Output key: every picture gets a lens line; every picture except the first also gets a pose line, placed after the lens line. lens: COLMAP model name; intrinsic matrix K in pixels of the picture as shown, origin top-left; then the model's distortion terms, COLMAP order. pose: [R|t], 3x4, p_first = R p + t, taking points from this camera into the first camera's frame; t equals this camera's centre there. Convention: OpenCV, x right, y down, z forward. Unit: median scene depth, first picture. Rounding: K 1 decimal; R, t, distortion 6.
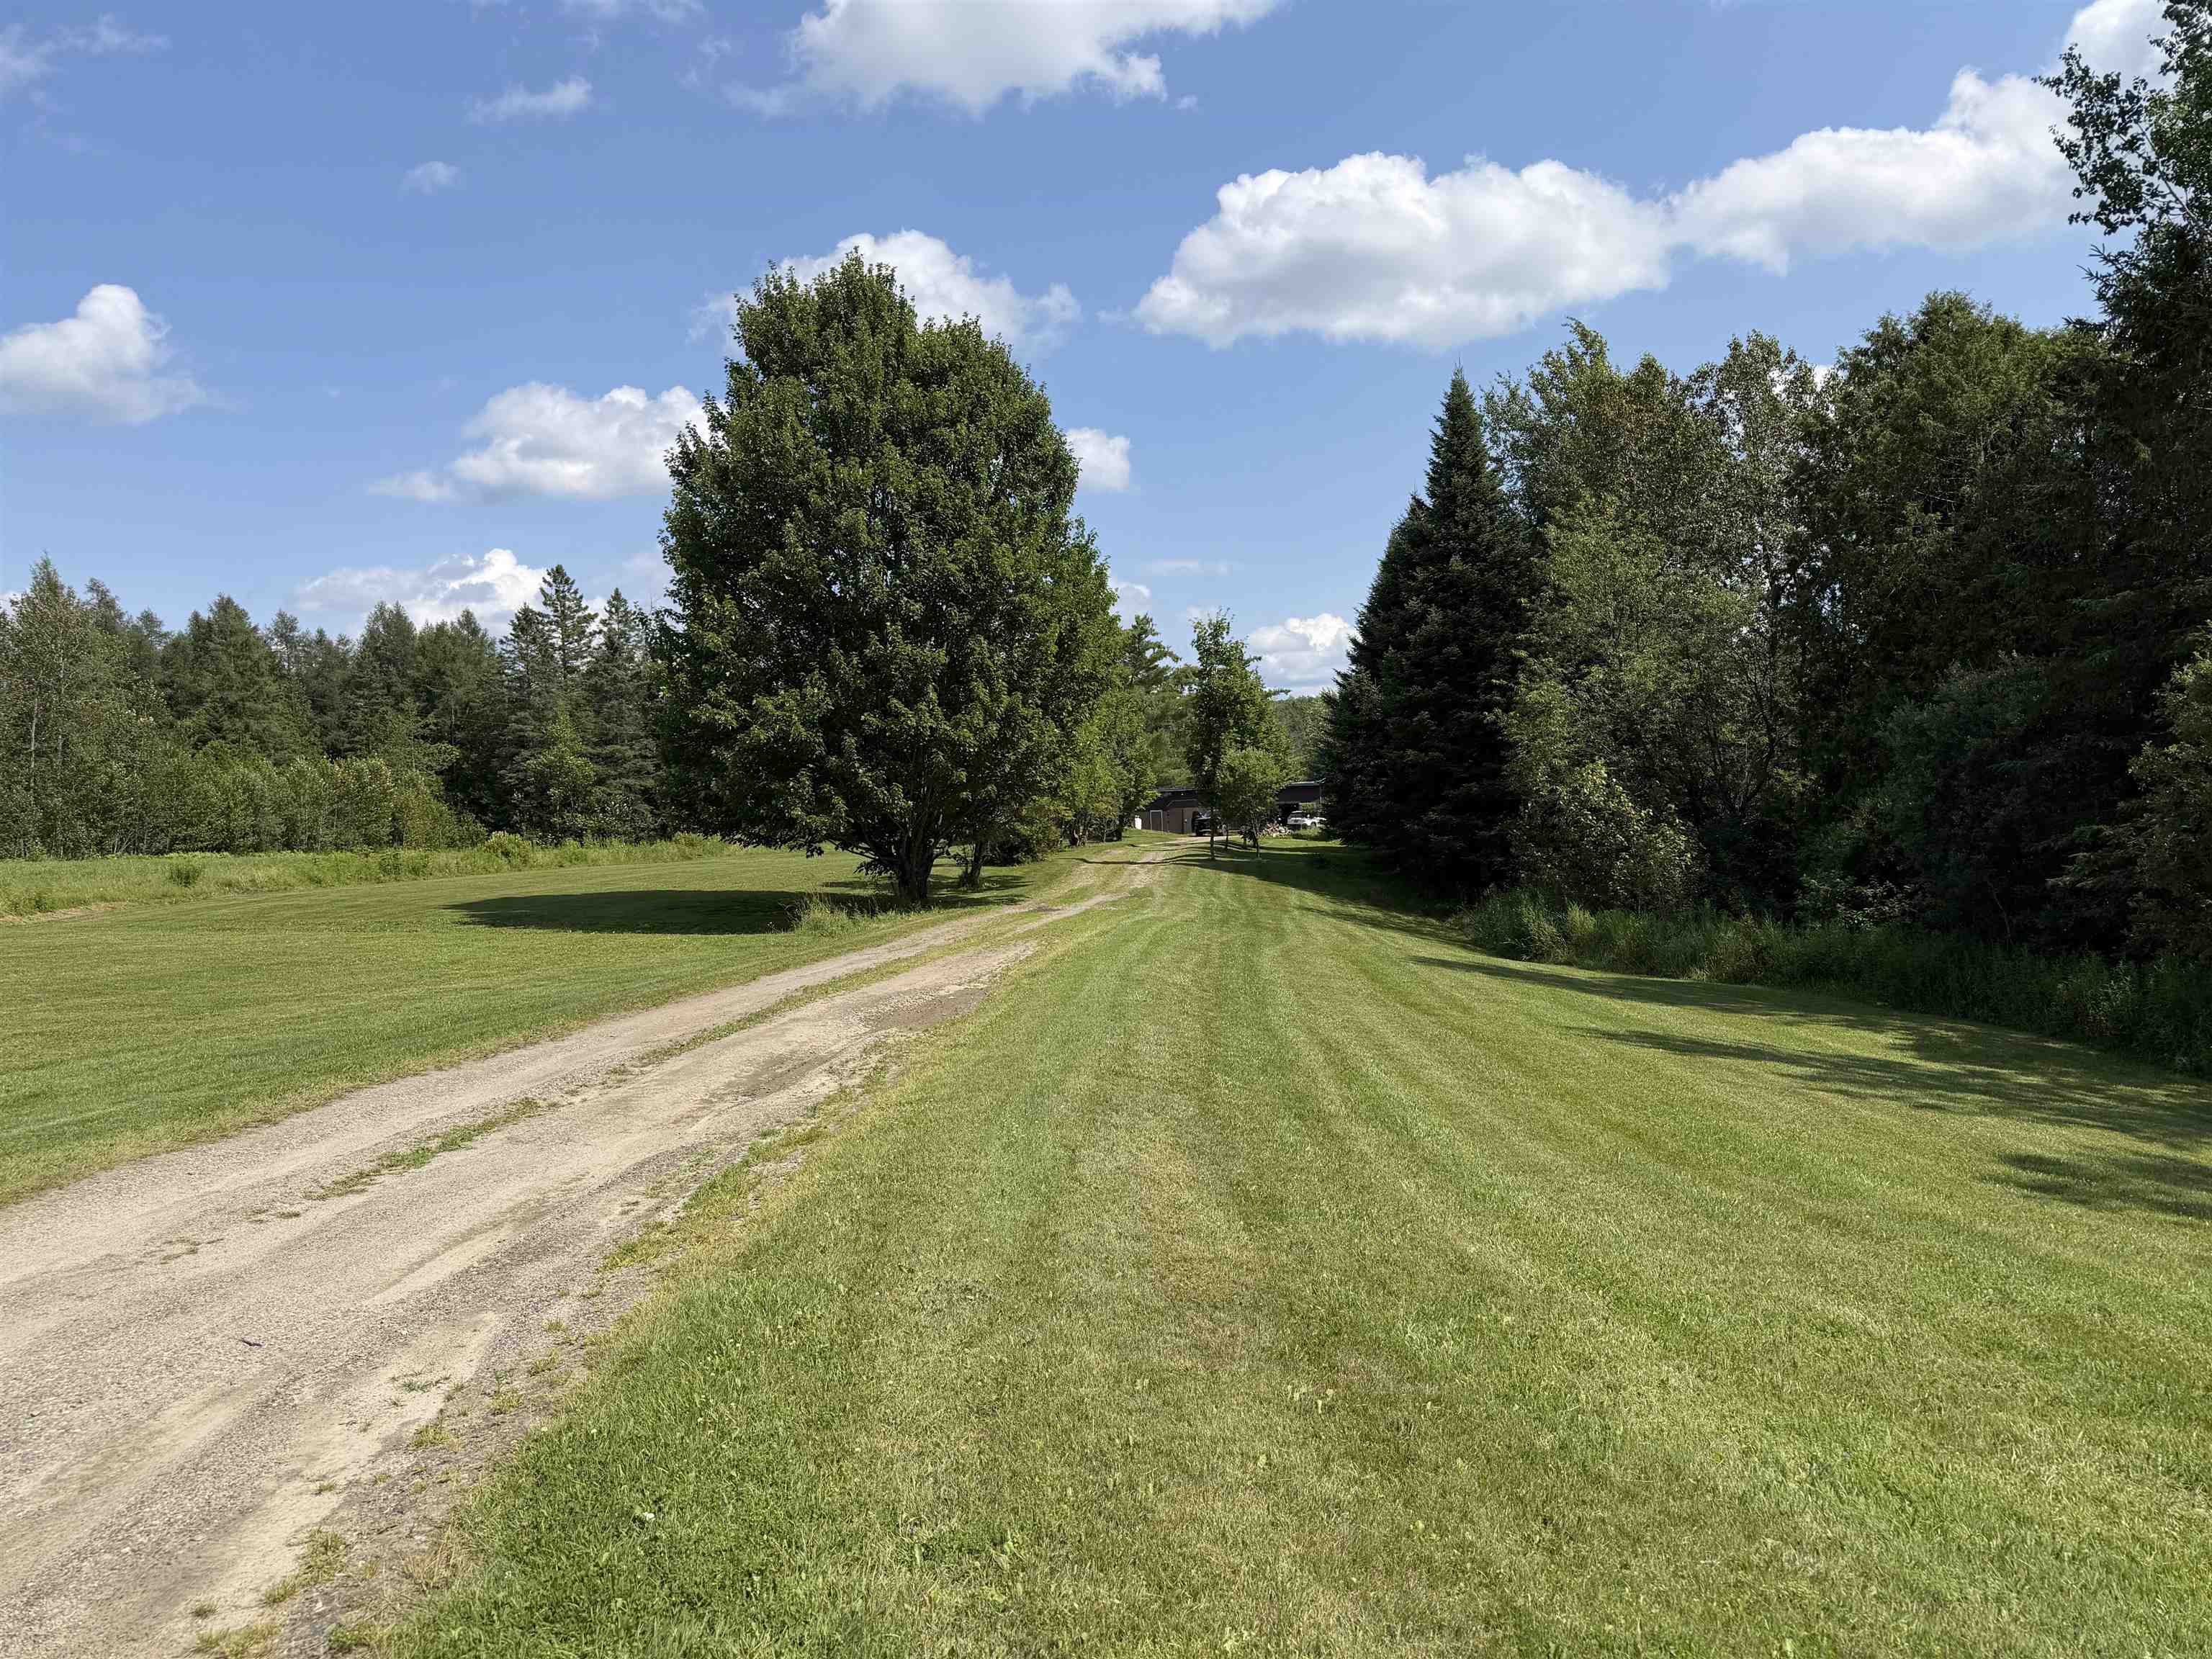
lens RADIAL K [[1549.9, 0, 1106.0], [0, 1549.9, 829.5], [0, 0, 1]] dist [0.166145, -0.247600]
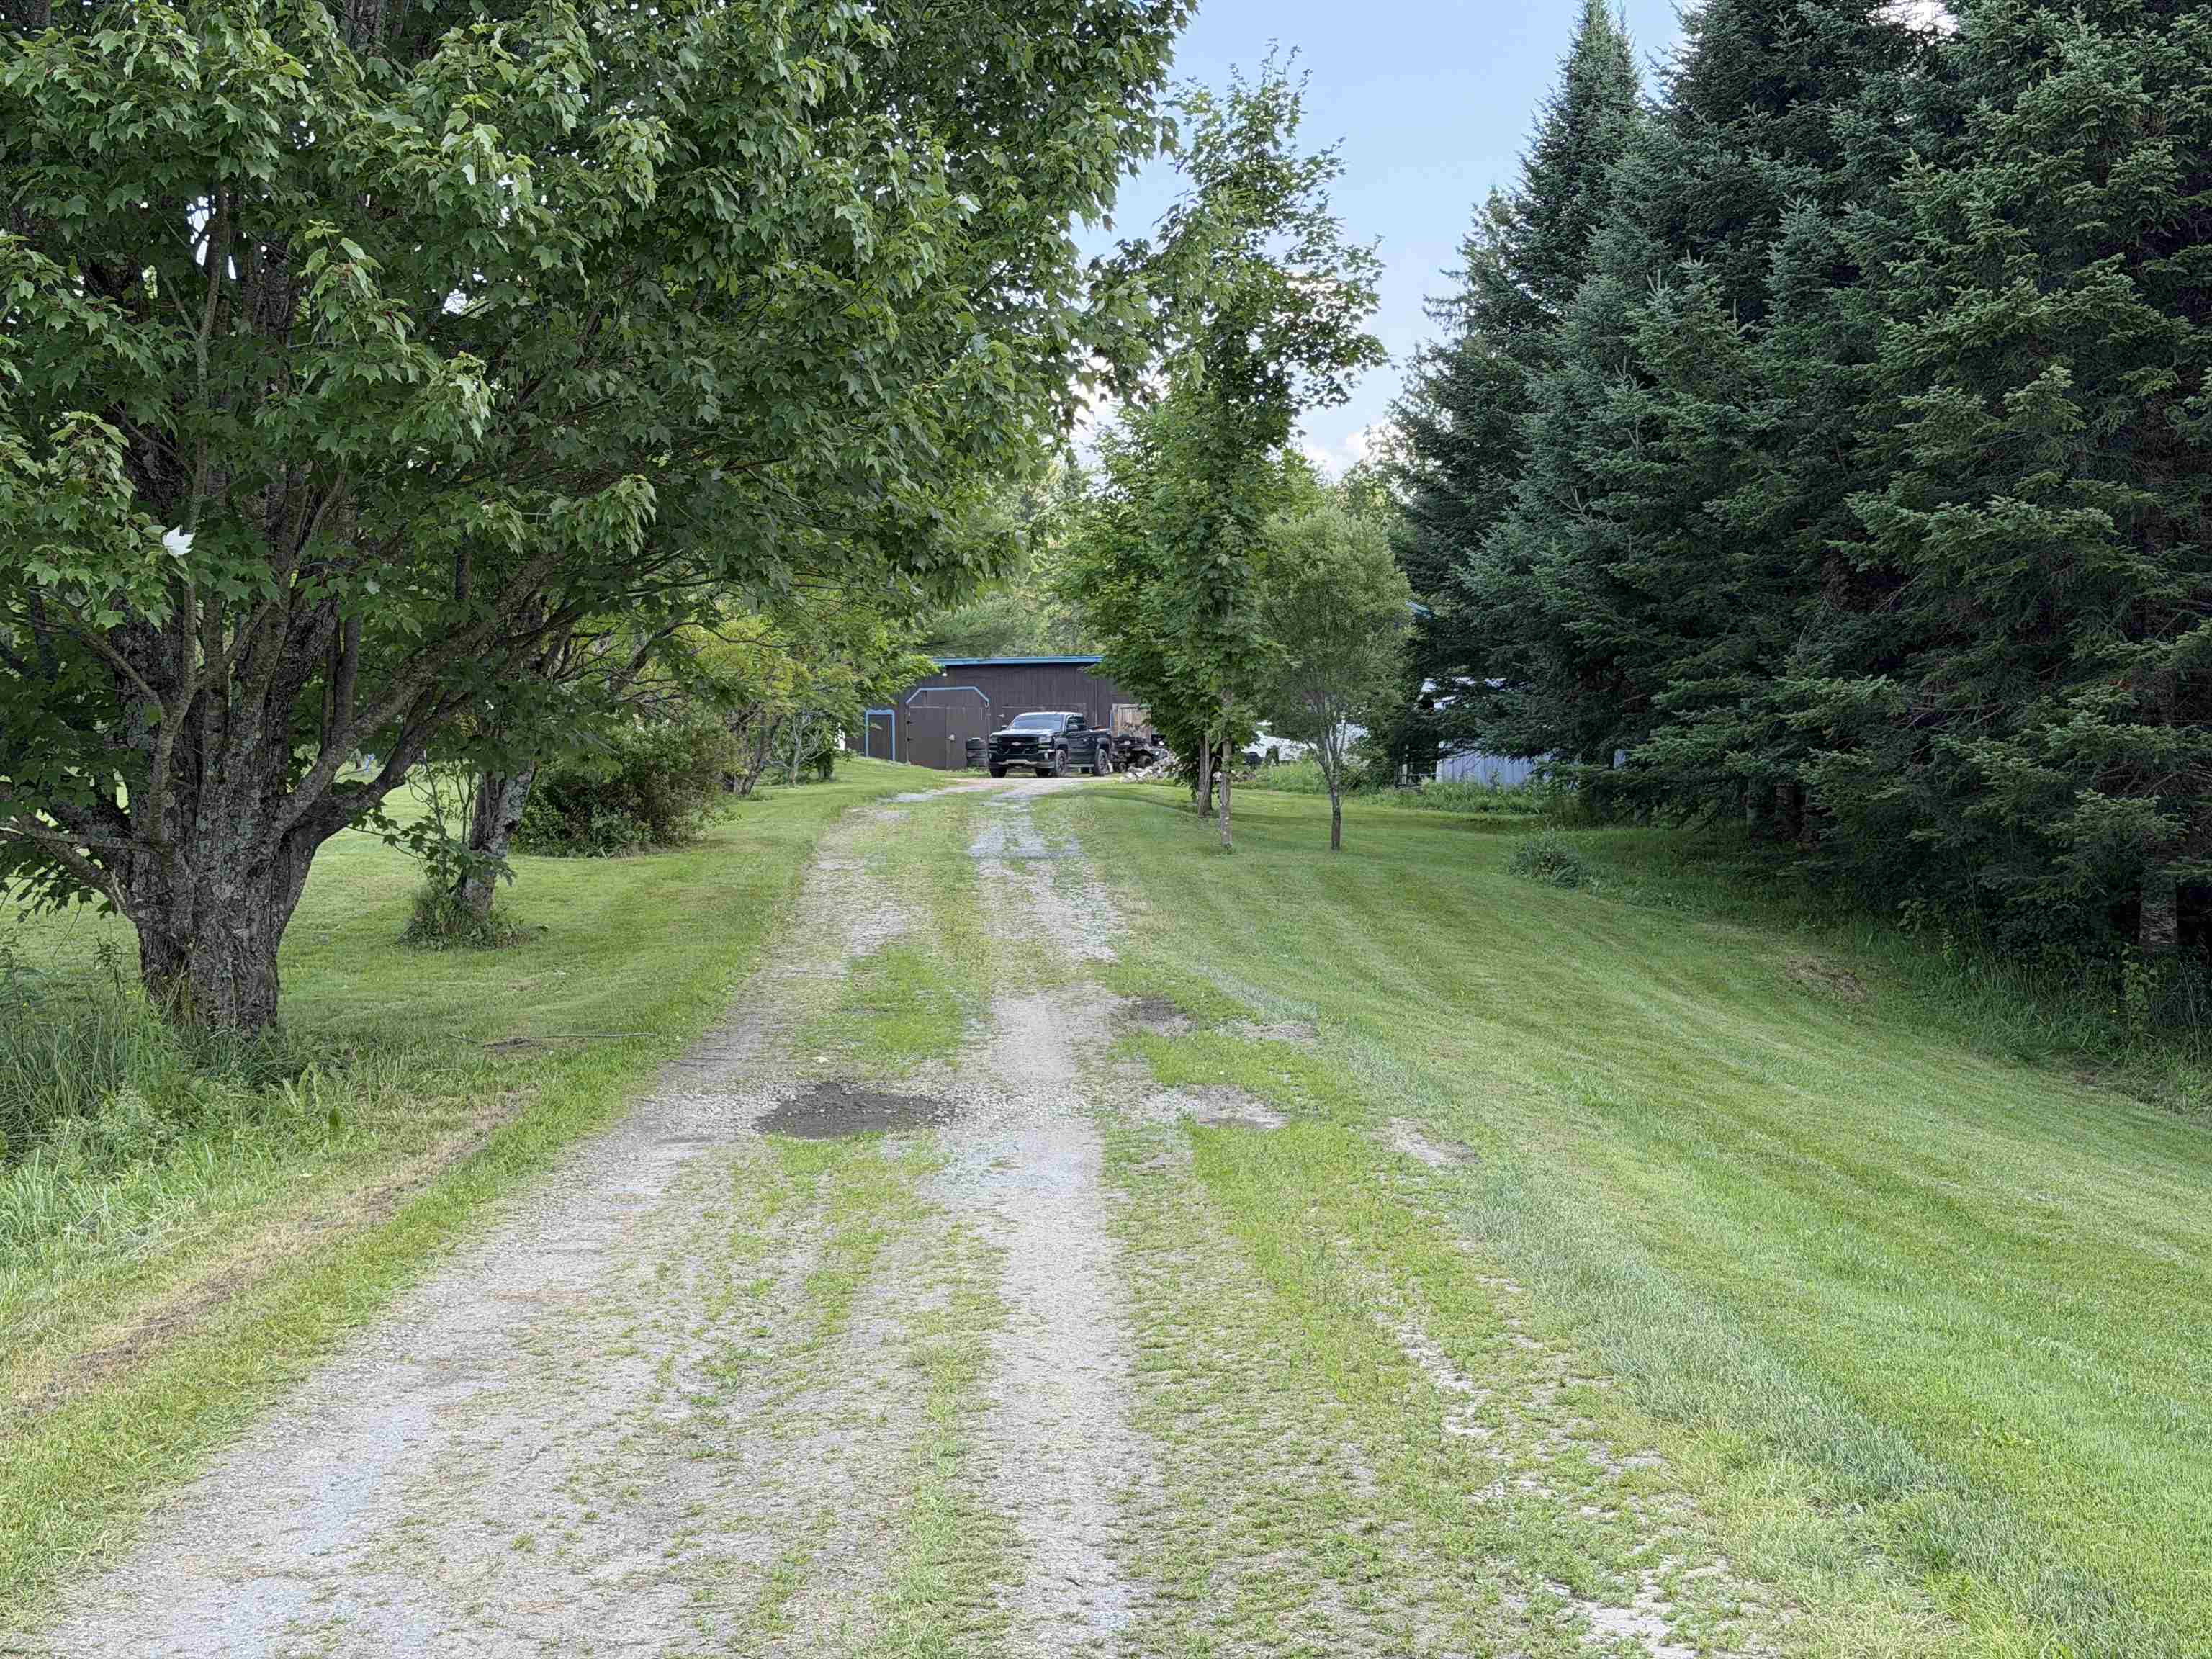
lens RADIAL K [[3075.0, 0, 1106.0], [0, 3075.0, 829.5], [0, 0, 1]] dist [0.026553, 0.036647]
pose [[0.991337, 0.025414, 0.128860, -0.044374], [-0.028047, 0.999432, 0.018664, 0.005320], [-0.128313, -0.022117, 0.991487, 0.443887]]
